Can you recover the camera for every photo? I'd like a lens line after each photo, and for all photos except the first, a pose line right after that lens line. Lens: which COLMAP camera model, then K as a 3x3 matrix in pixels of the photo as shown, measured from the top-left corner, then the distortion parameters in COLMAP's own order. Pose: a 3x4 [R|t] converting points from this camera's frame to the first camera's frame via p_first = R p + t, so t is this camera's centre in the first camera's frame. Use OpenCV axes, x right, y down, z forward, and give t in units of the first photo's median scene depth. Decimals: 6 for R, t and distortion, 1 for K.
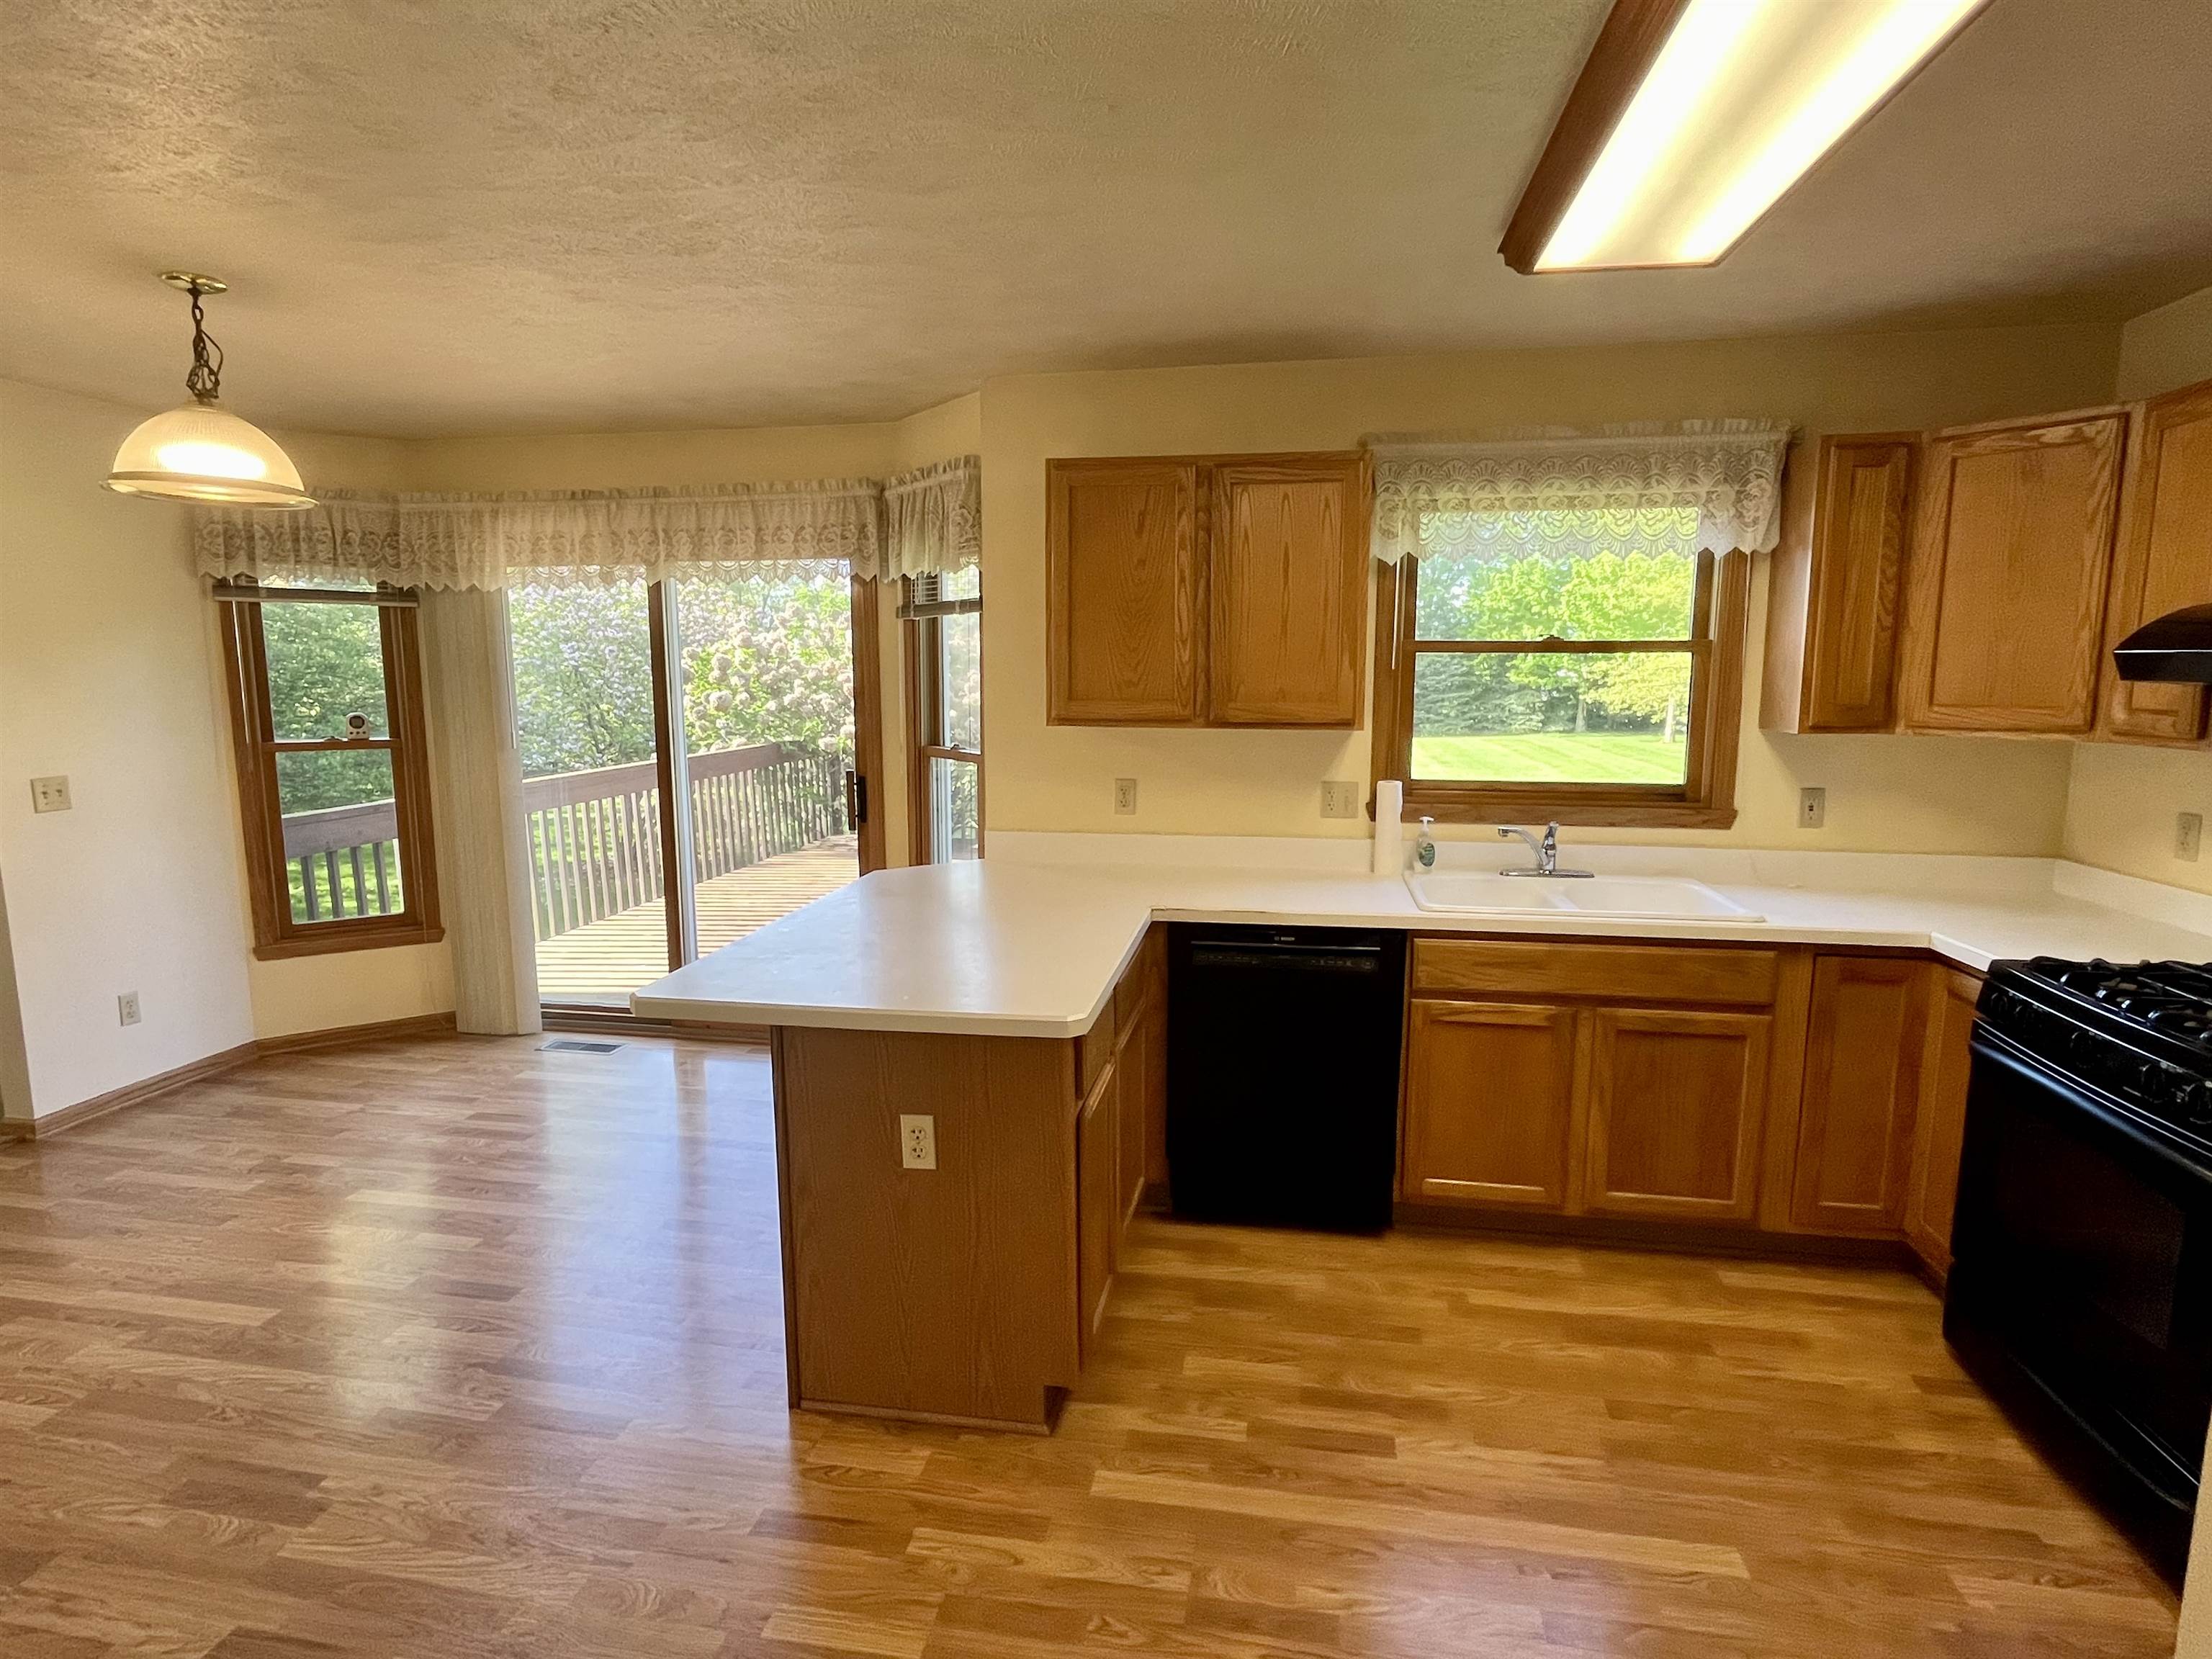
lens RADIAL K [[1135.3, 0, 1115.3], [0, 1135.3, 836.6], [0, 0, 1]] dist [-0.006306, 0.002966]
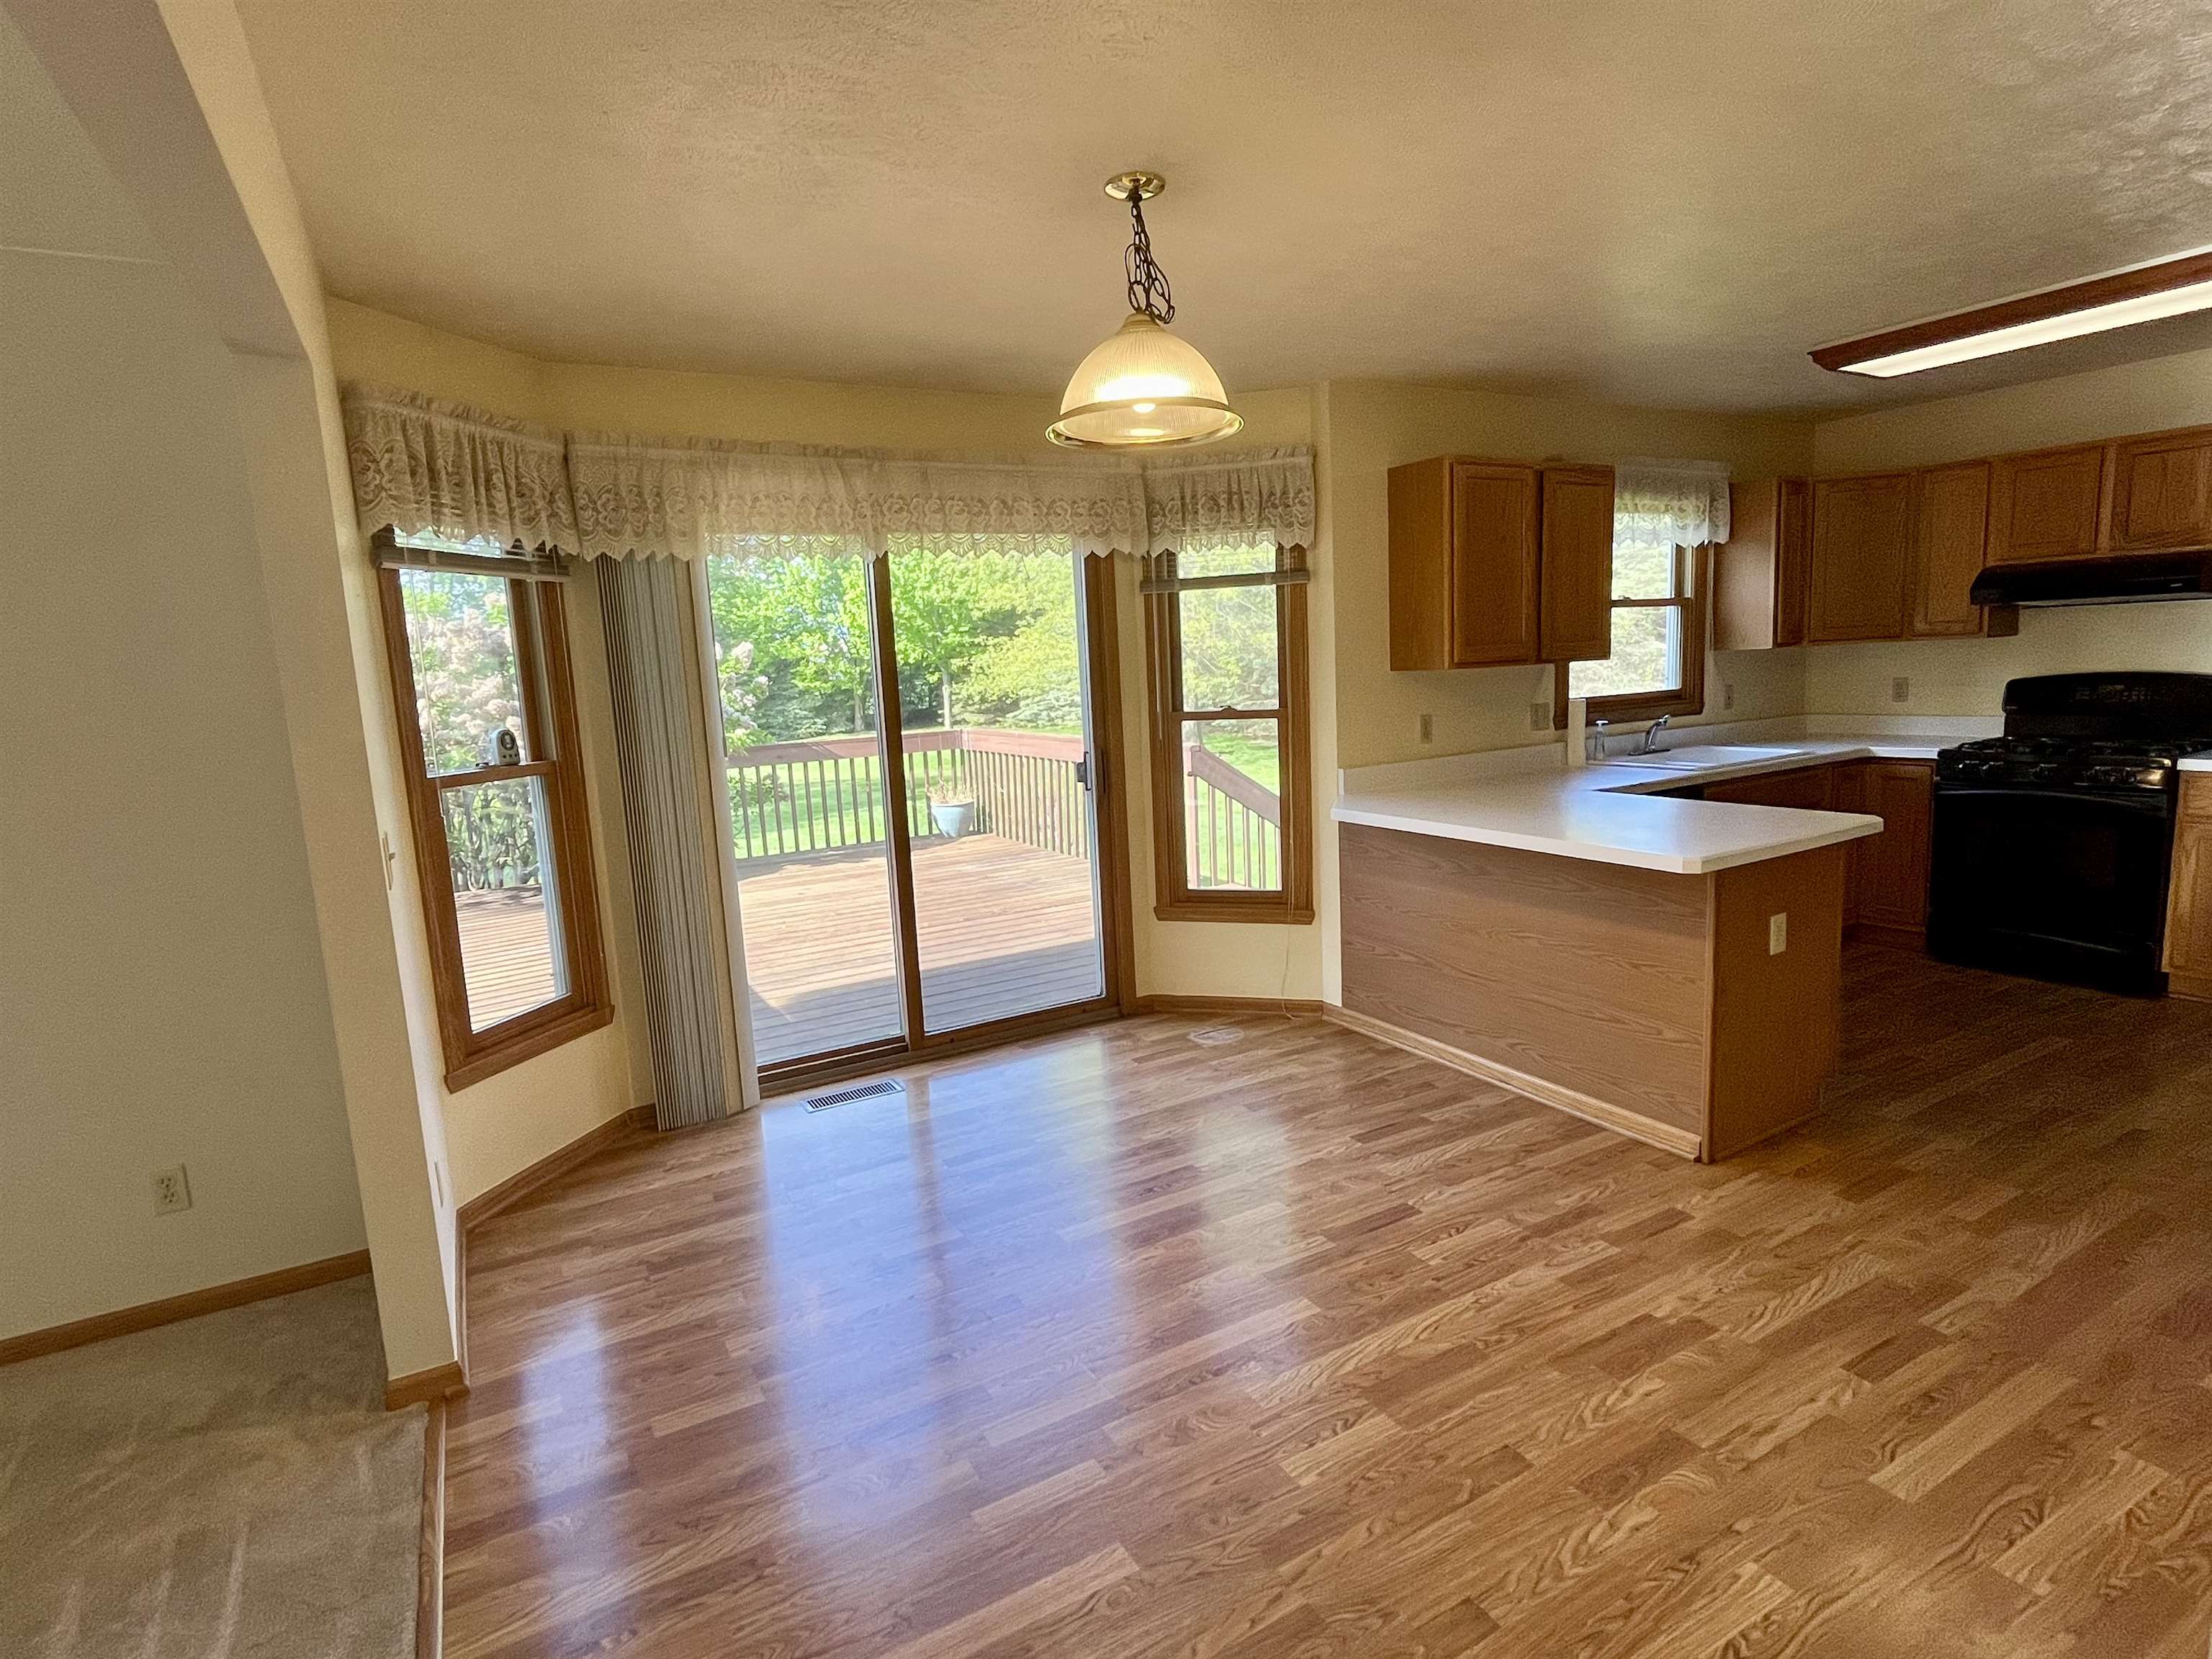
lens RADIAL K [[1135.3, 0, 1105.5], [0, 1135.3, 831.9], [0, 0, 1]] dist [-0.006306, 0.002966]
pose [[0.766955, -0.132337, 0.627907, -0.901306], [0.142181, 0.989228, 0.034823, -0.014721], [-0.625752, 0.062569, 0.777509, 0.218421]]
